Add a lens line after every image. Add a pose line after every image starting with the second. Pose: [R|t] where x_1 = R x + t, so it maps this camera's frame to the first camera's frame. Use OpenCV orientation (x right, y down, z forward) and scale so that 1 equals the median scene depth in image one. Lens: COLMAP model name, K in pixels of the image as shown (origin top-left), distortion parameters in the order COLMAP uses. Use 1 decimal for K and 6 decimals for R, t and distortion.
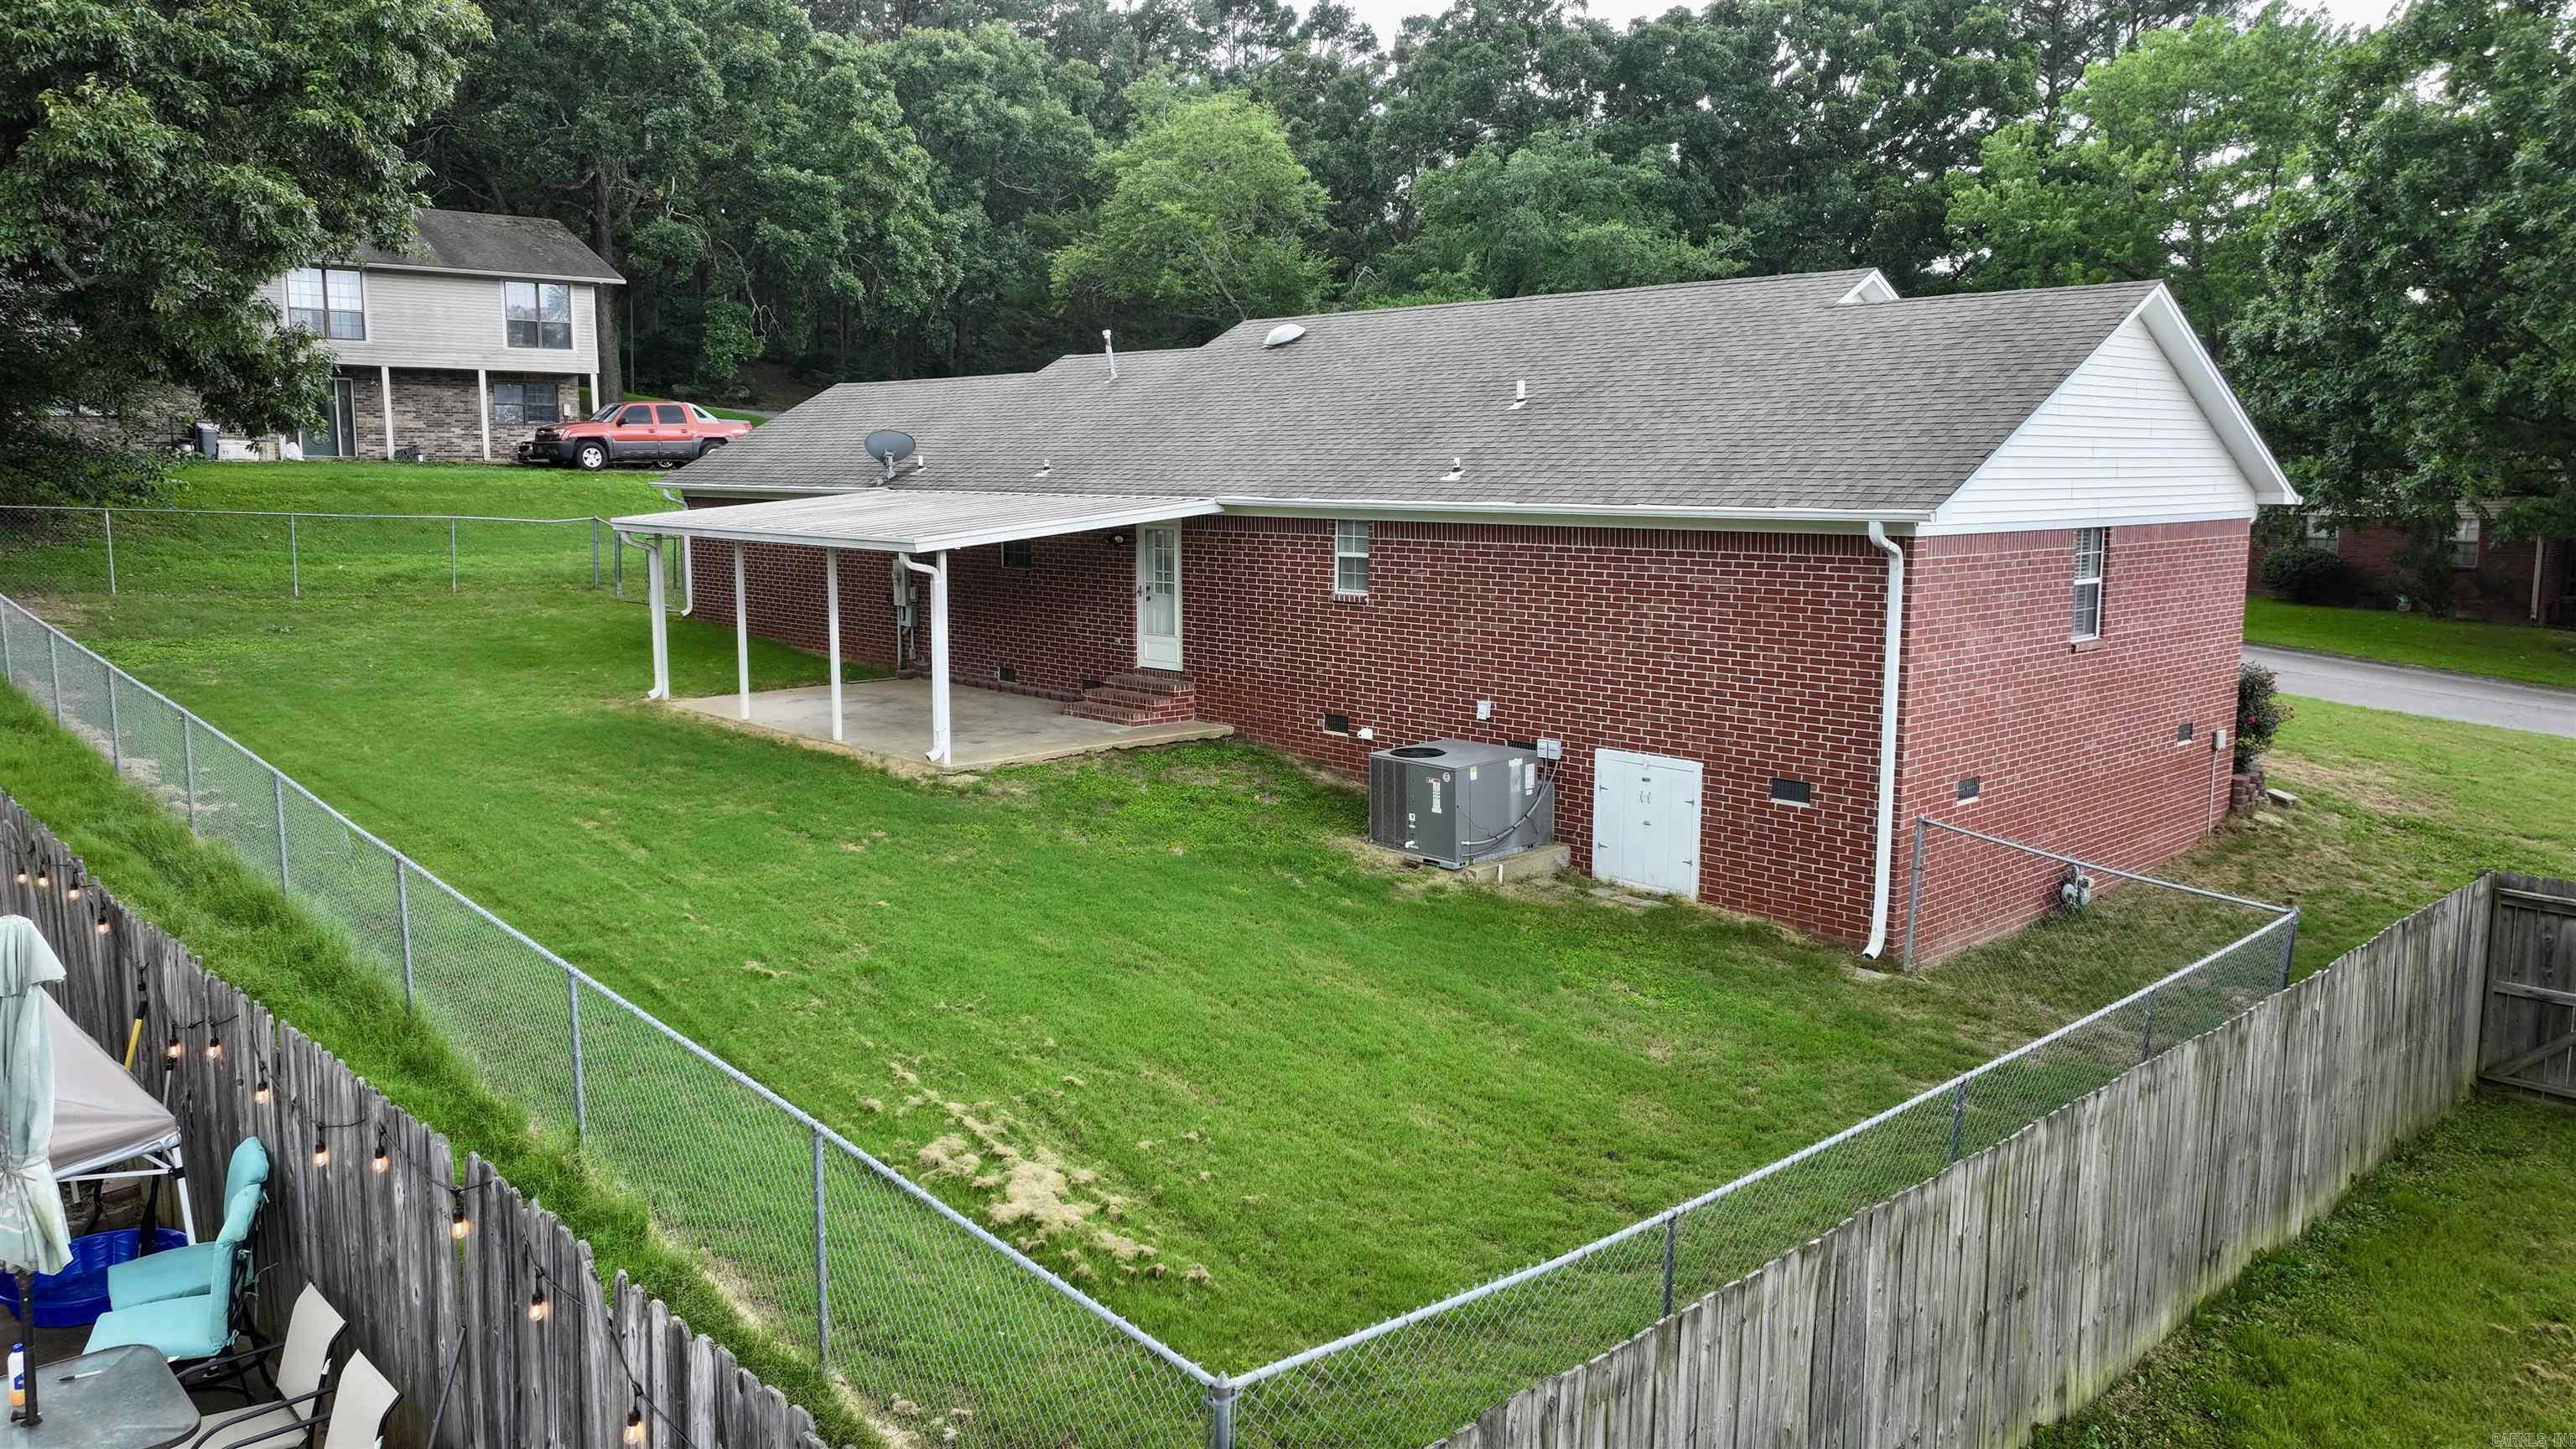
lens RADIAL K [[1806.6, 0, 1288.0], [0, 1806.6, 724.5], [0, 0, 1]] dist [0.006722, 0.003616]
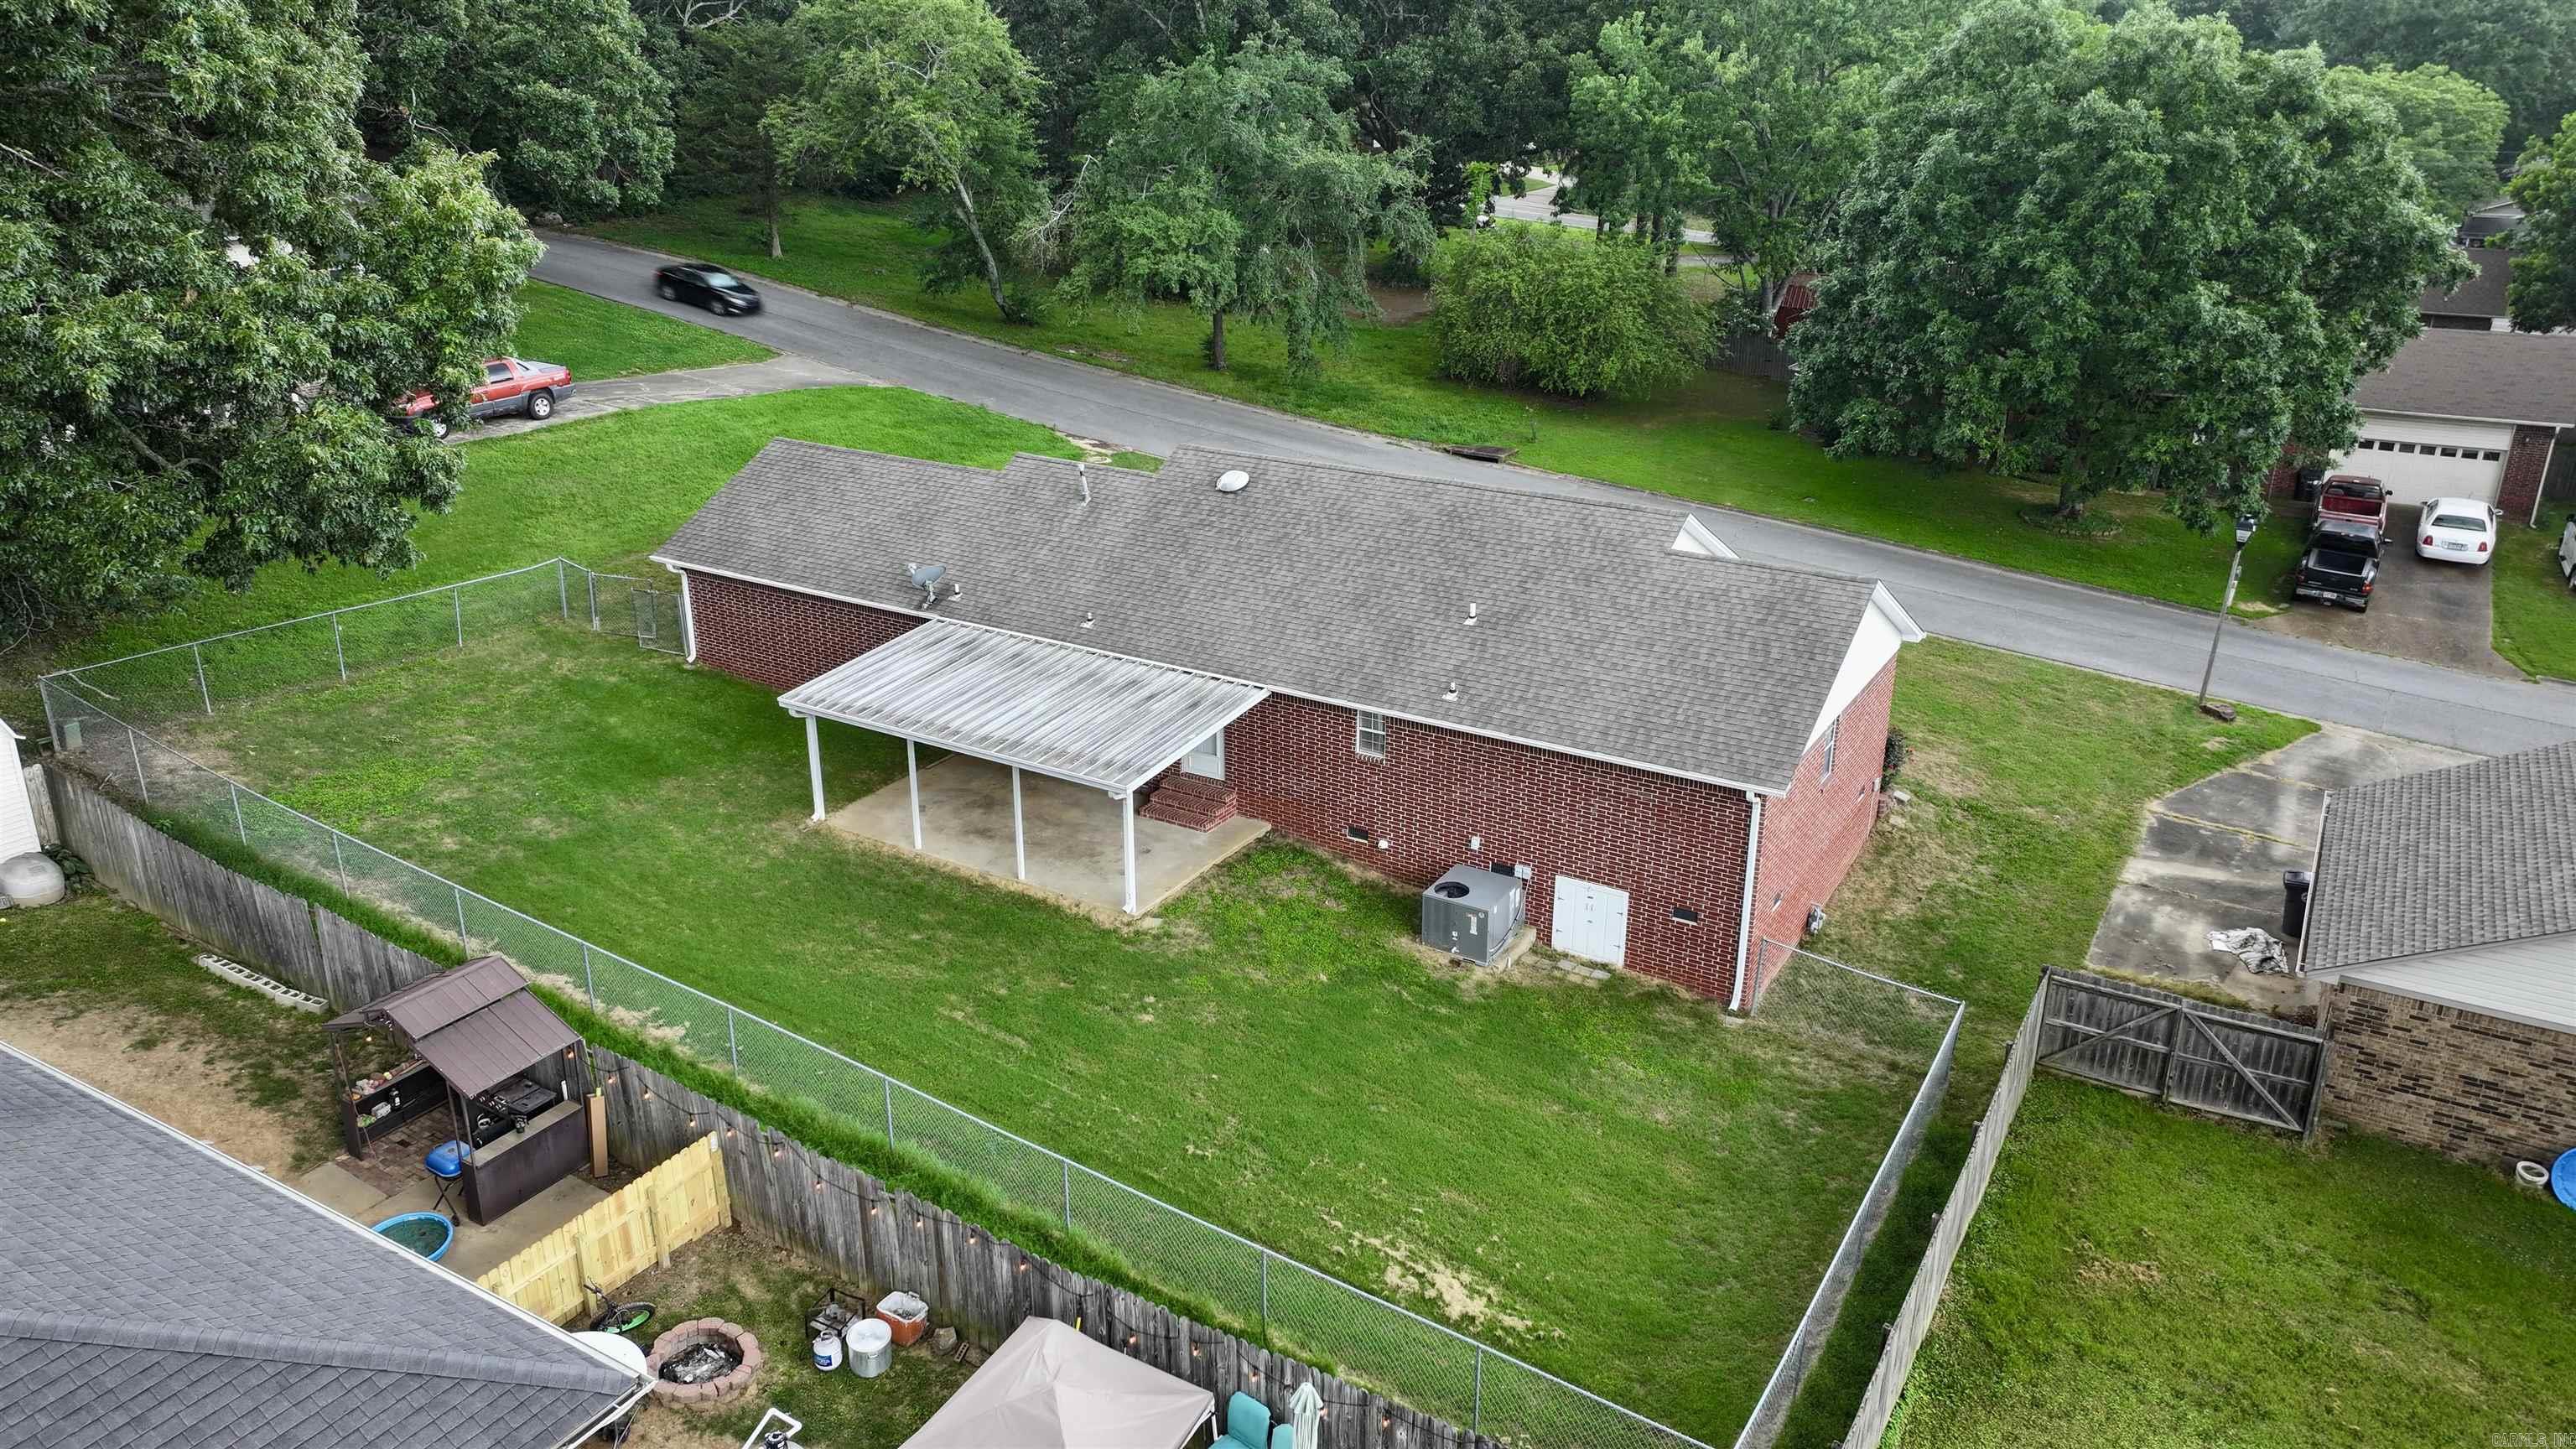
lens RADIAL K [[1806.6, 0, 1288.0], [0, 1806.6, 724.5], [0, 0, 1]] dist [0.006722, 0.003616]
pose [[0.963993, -0.096041, 0.247980, -0.469748], [0.038372, 0.972984, 0.227661, -0.517465], [-0.263145, -0.209948, 0.941635, -0.456850]]
